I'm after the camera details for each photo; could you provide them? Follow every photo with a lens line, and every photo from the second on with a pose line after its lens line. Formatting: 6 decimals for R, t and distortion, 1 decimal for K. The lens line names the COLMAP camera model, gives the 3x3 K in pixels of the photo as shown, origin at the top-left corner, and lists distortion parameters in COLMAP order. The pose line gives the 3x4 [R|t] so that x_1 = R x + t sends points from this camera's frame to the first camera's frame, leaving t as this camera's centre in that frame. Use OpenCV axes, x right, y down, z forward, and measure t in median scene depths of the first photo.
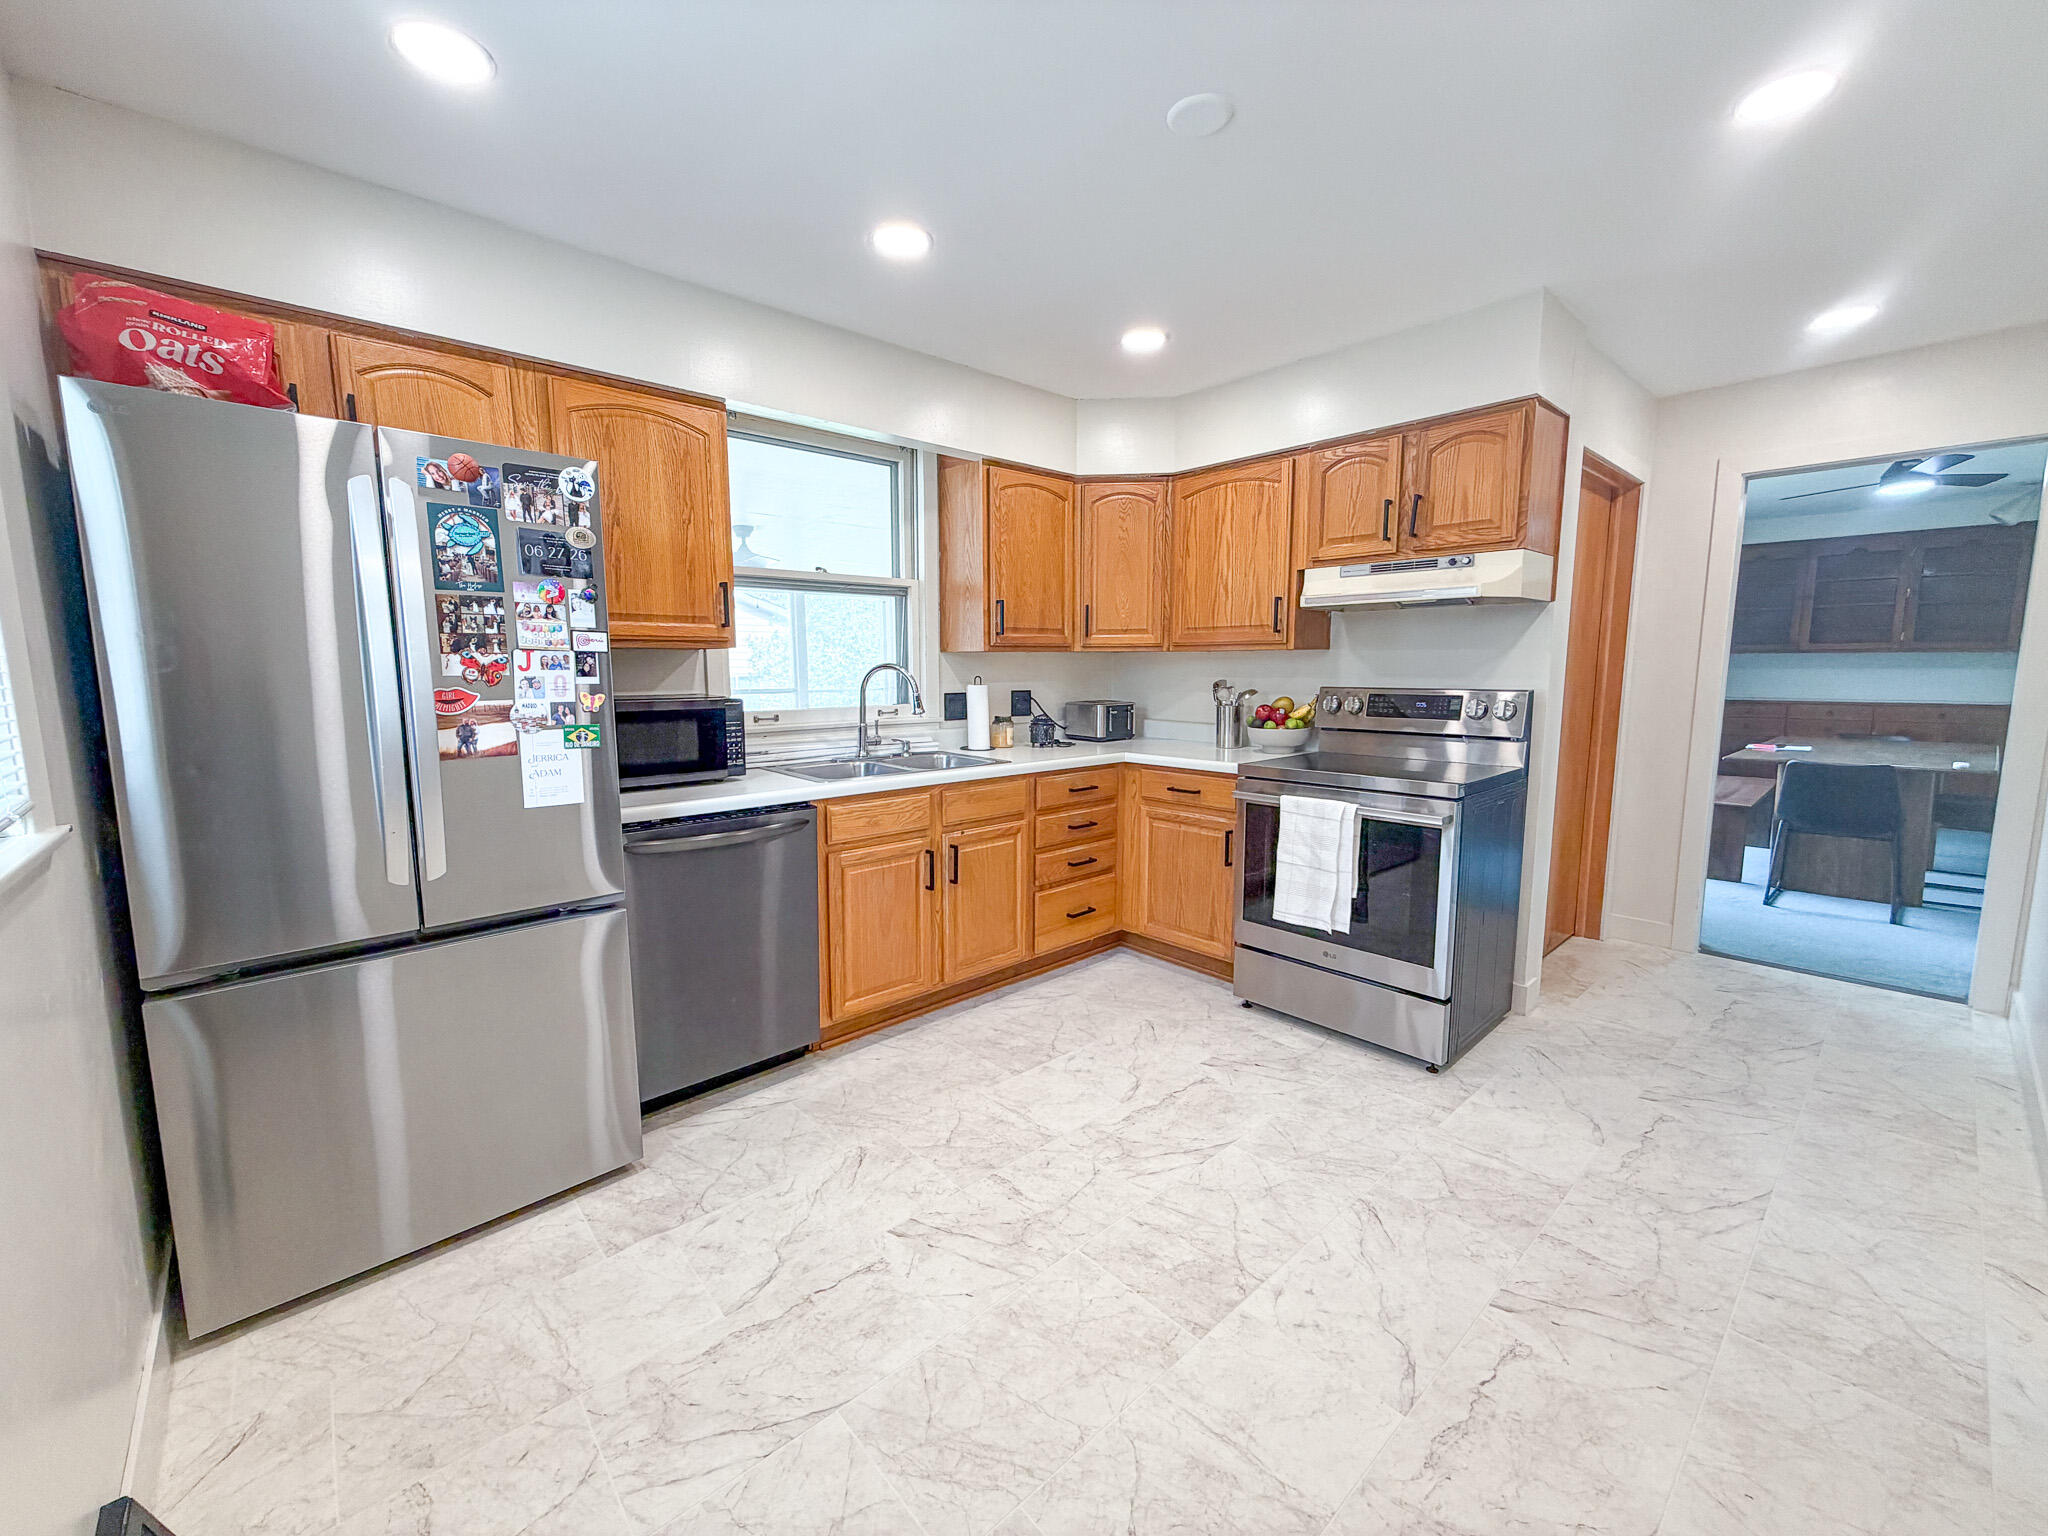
lens RADIAL K [[815.1, 0, 1014.9], [0, 815.1, 765.3], [0, 0, 1]] dist [0.000132, -0.000558]
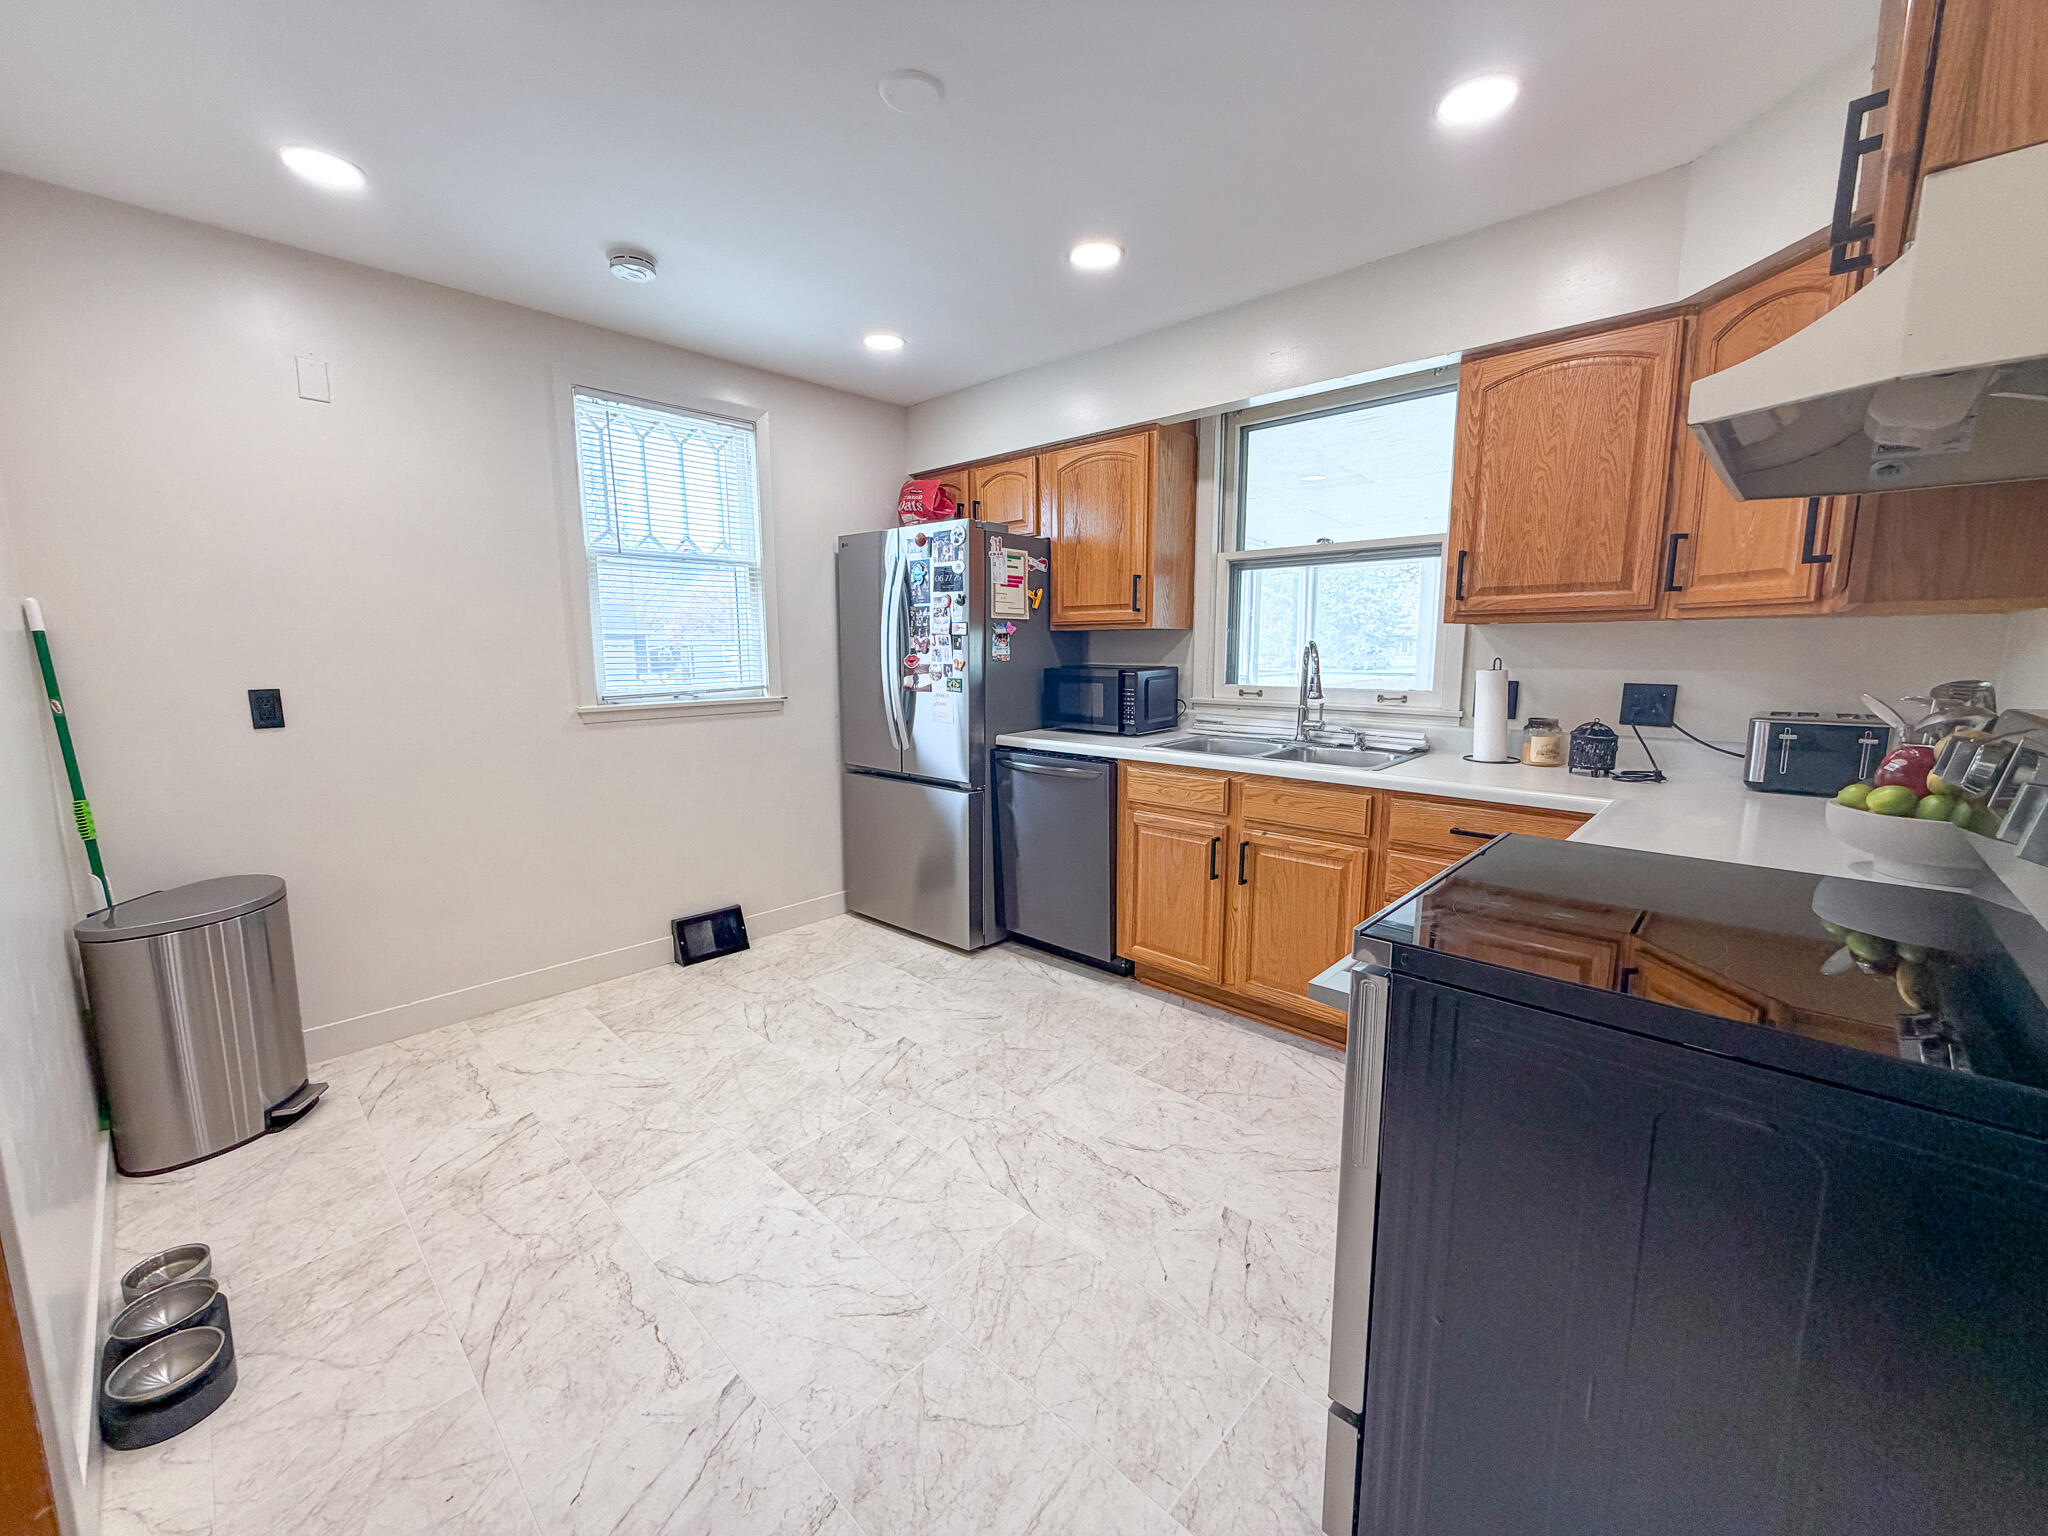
lens RADIAL K [[815.1, 0, 1014.9], [0, 815.1, 765.3], [0, 0, 1]] dist [0.000132, -0.000558]
pose [[0.078735, 0.149196, -0.985668, 0.952984], [-0.120675, 0.982893, 0.139136, -0.098459], [0.989565, 0.107991, 0.095393, 0.790923]]
